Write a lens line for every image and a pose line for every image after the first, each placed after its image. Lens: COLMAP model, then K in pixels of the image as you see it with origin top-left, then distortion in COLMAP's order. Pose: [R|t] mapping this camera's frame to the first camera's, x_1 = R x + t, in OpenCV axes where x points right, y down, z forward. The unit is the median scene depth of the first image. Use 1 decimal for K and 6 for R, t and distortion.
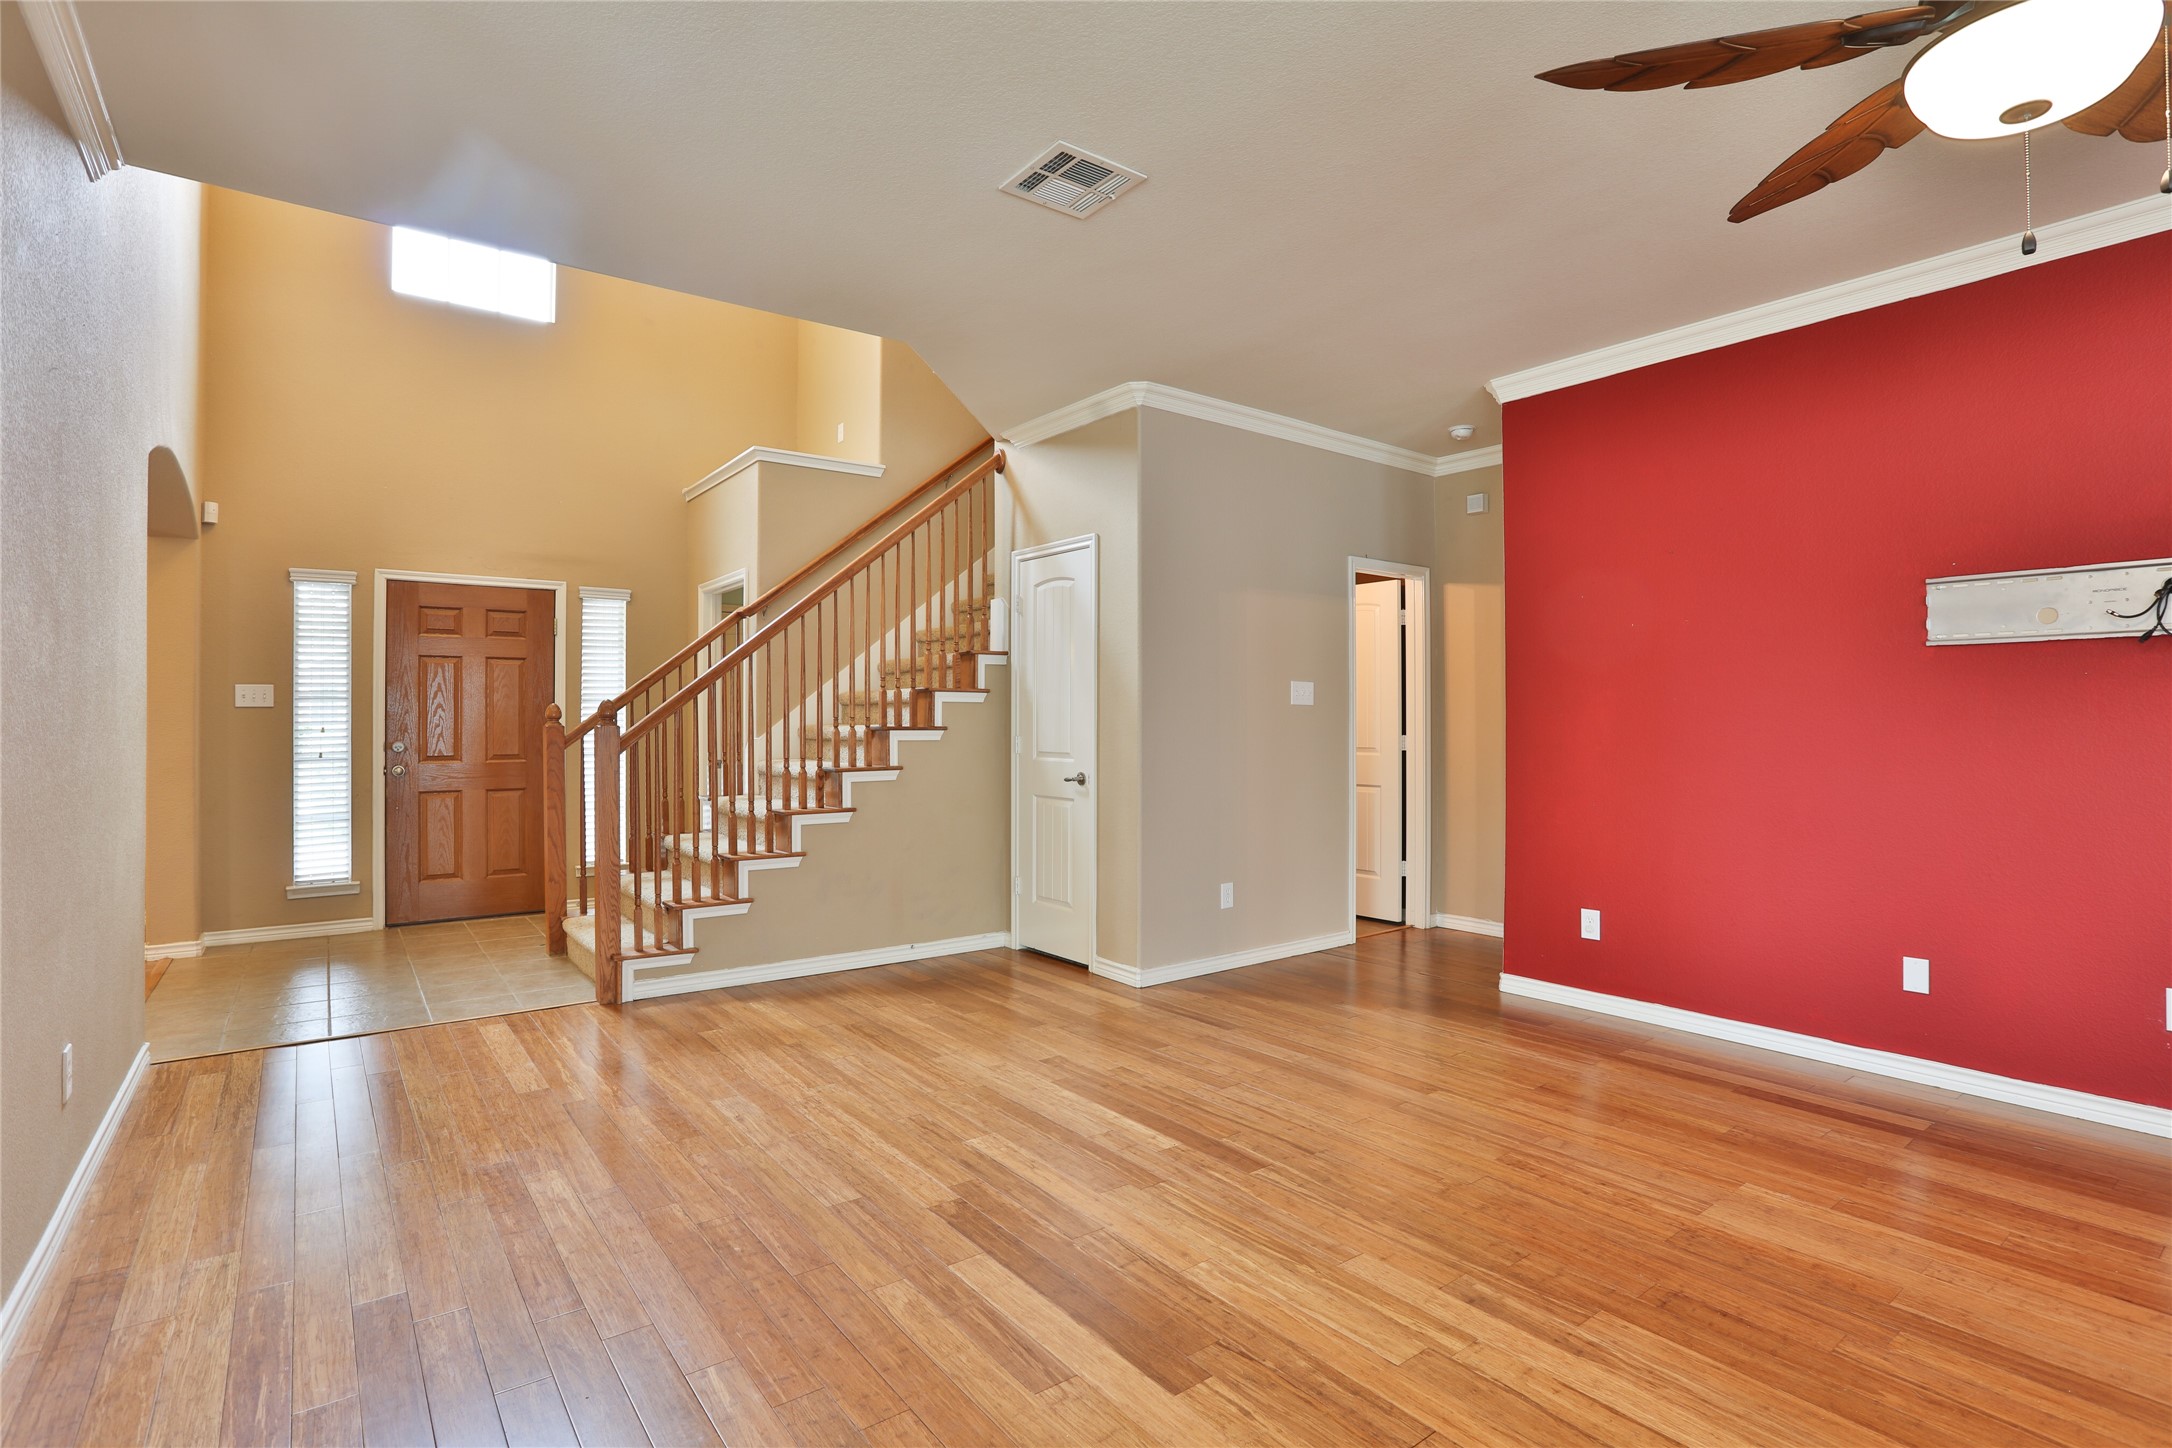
lens RADIAL K [[1033.1, 0, 1090.3], [0, 1033.1, 719.5], [0, 0, 1]] dist [-0.068831, 0.021839]
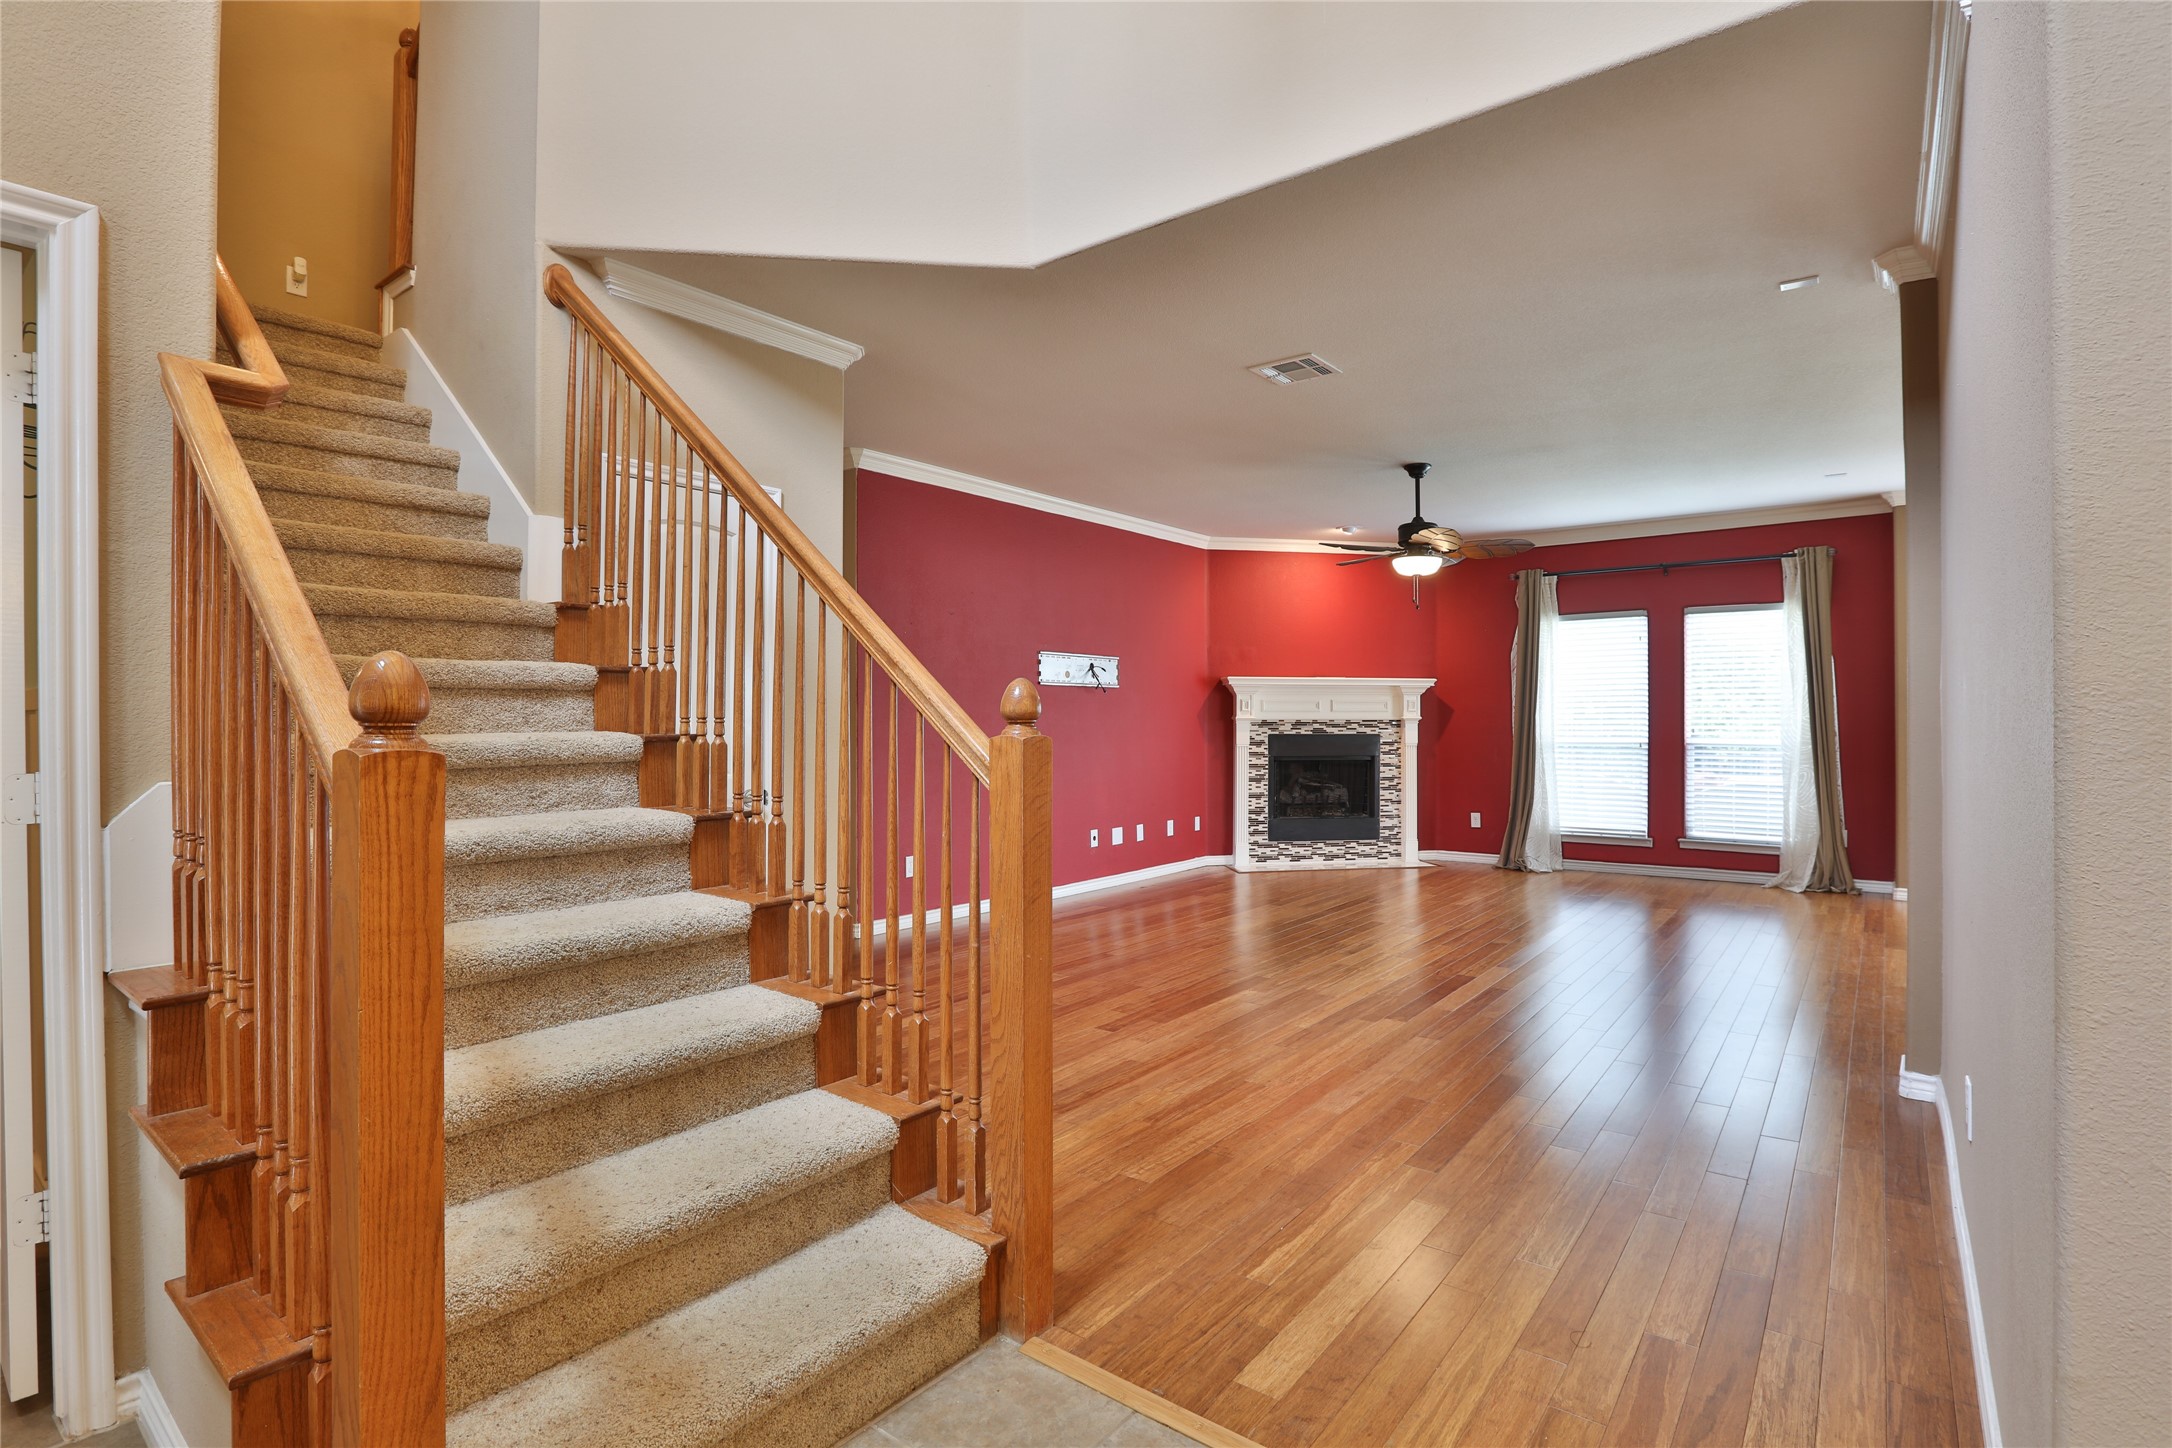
lens RADIAL K [[1033.1, 0, 1090.3], [0, 1033.1, 719.5], [0, 0, 1]] dist [-0.068831, 0.021839]
pose [[-0.251424, -0.000093, 0.967877, -1.185733], [-0.014103, 0.999894, -0.003567, -0.001137], [-0.967774, -0.014546, -0.251399, 1.386135]]
